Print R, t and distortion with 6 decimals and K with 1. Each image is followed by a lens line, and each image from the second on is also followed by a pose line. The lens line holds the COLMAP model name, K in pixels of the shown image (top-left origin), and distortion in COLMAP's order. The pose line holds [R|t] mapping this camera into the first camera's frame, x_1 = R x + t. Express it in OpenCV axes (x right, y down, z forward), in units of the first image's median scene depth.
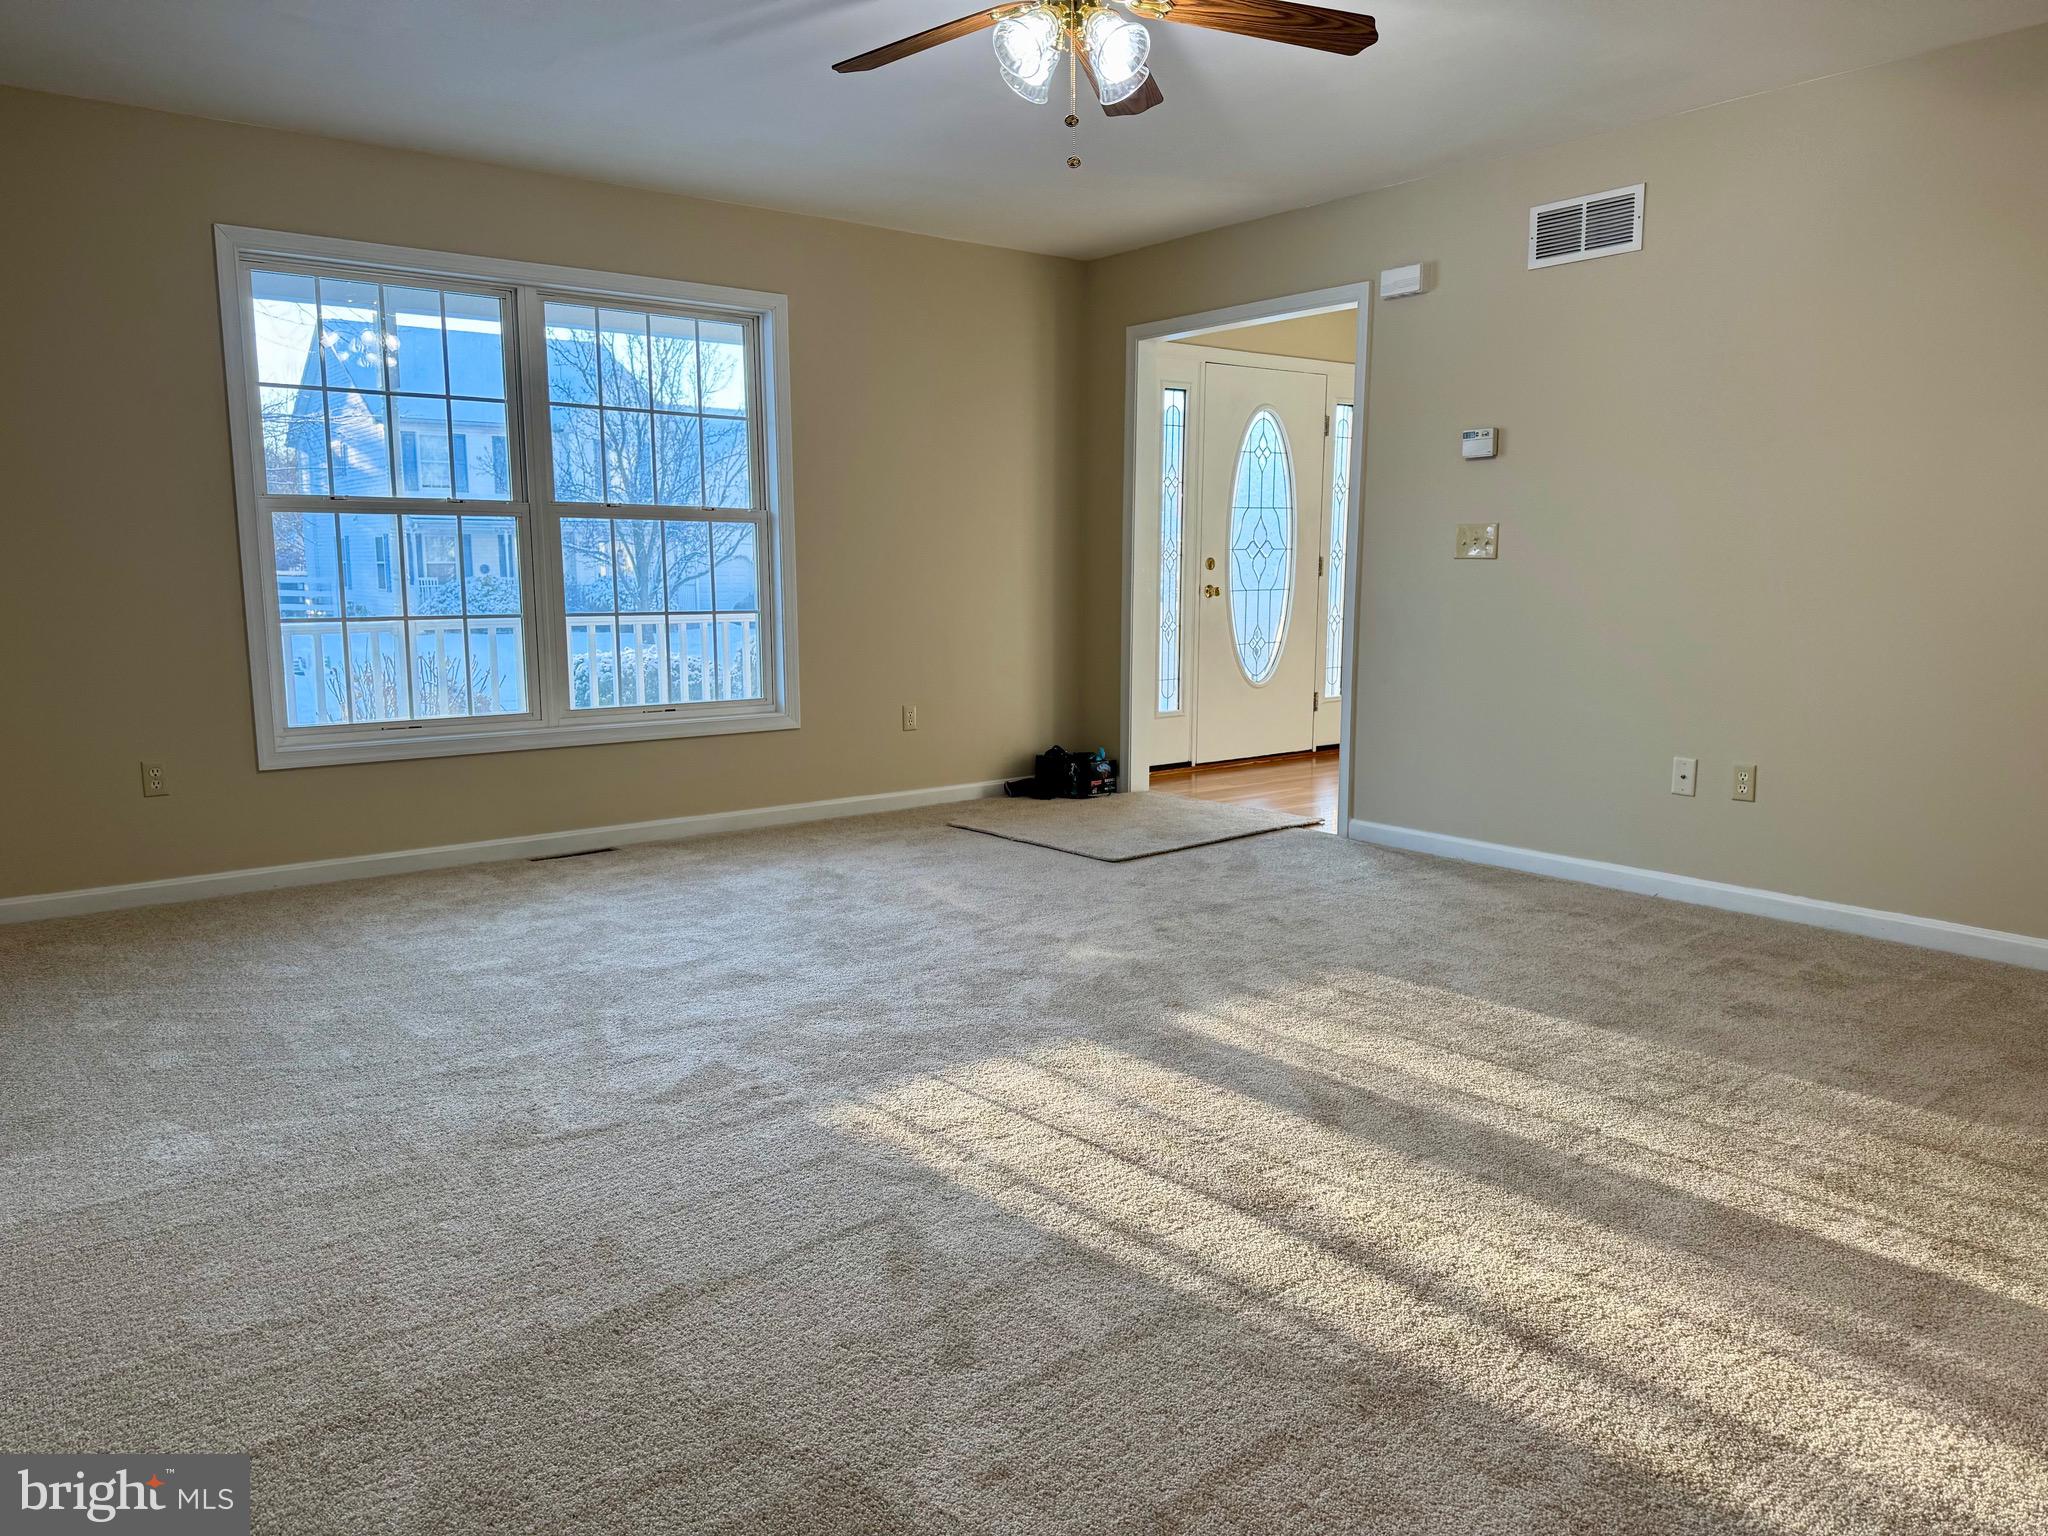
lens RADIAL K [[1432.7, 0, 1022.6], [0, 1432.7, 773.4], [0, 0, 1]] dist [0.020851, -0.035303]
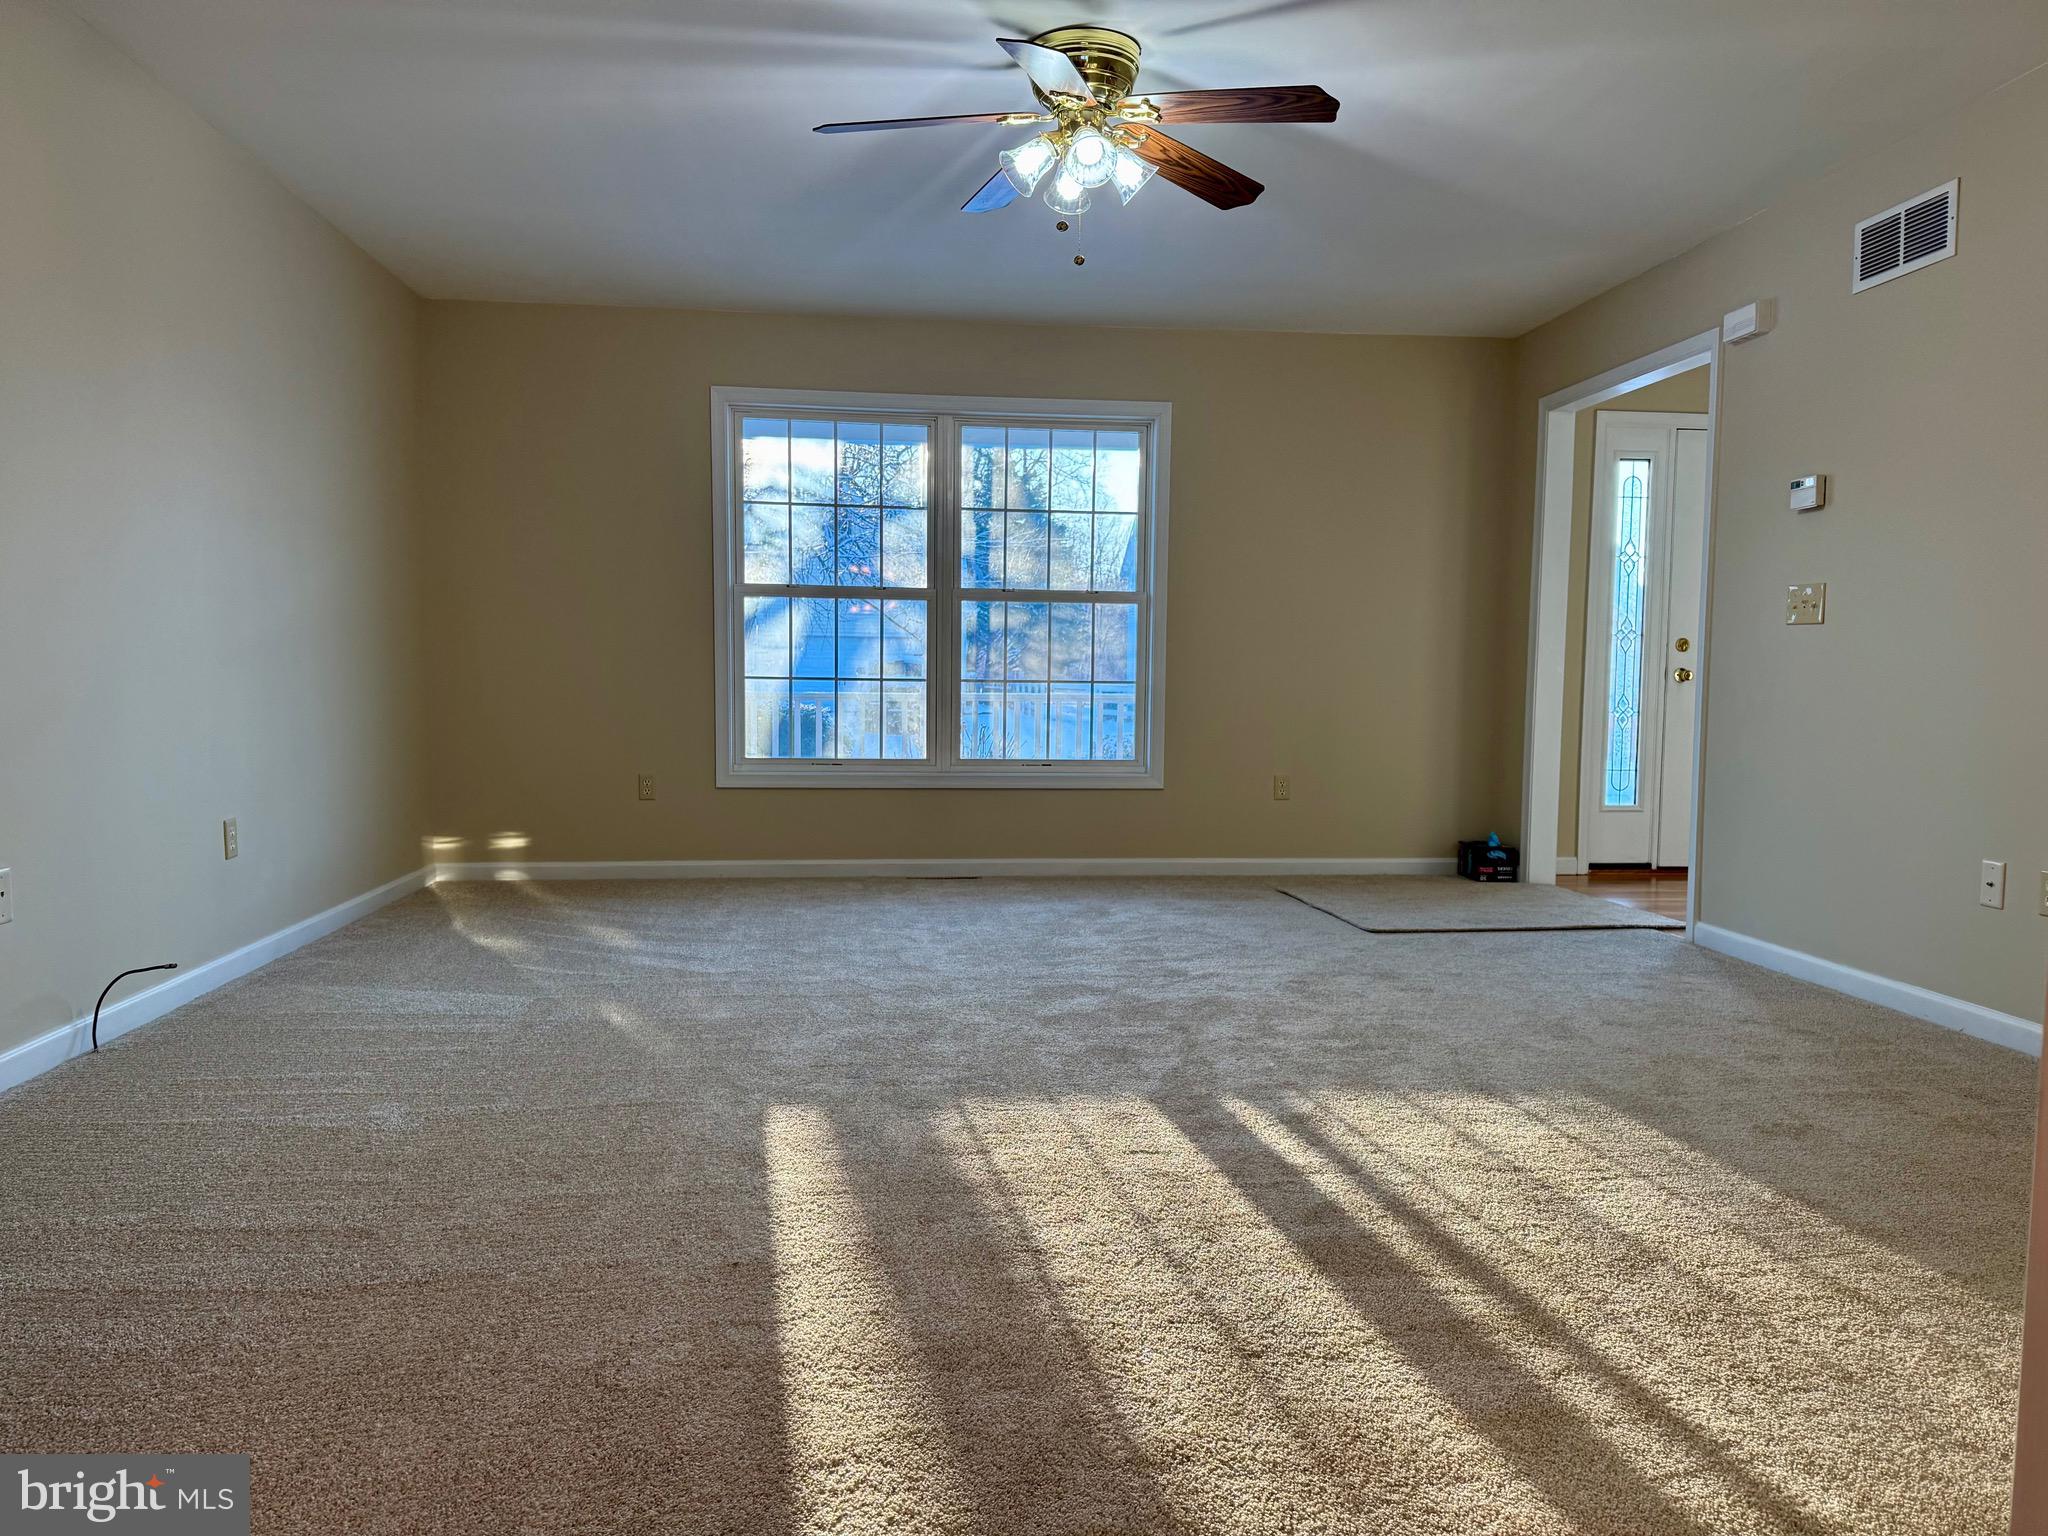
lens RADIAL K [[1432.7, 0, 1005.2], [0, 1432.7, 766.9], [0, 0, 1]] dist [0.020851, -0.035303]
pose [[0.840036, 0.044655, -0.540690, 0.380511], [-0.089856, 0.994294, -0.057487, 0.029251], [0.535037, 0.096876, 0.839256, 0.020947]]
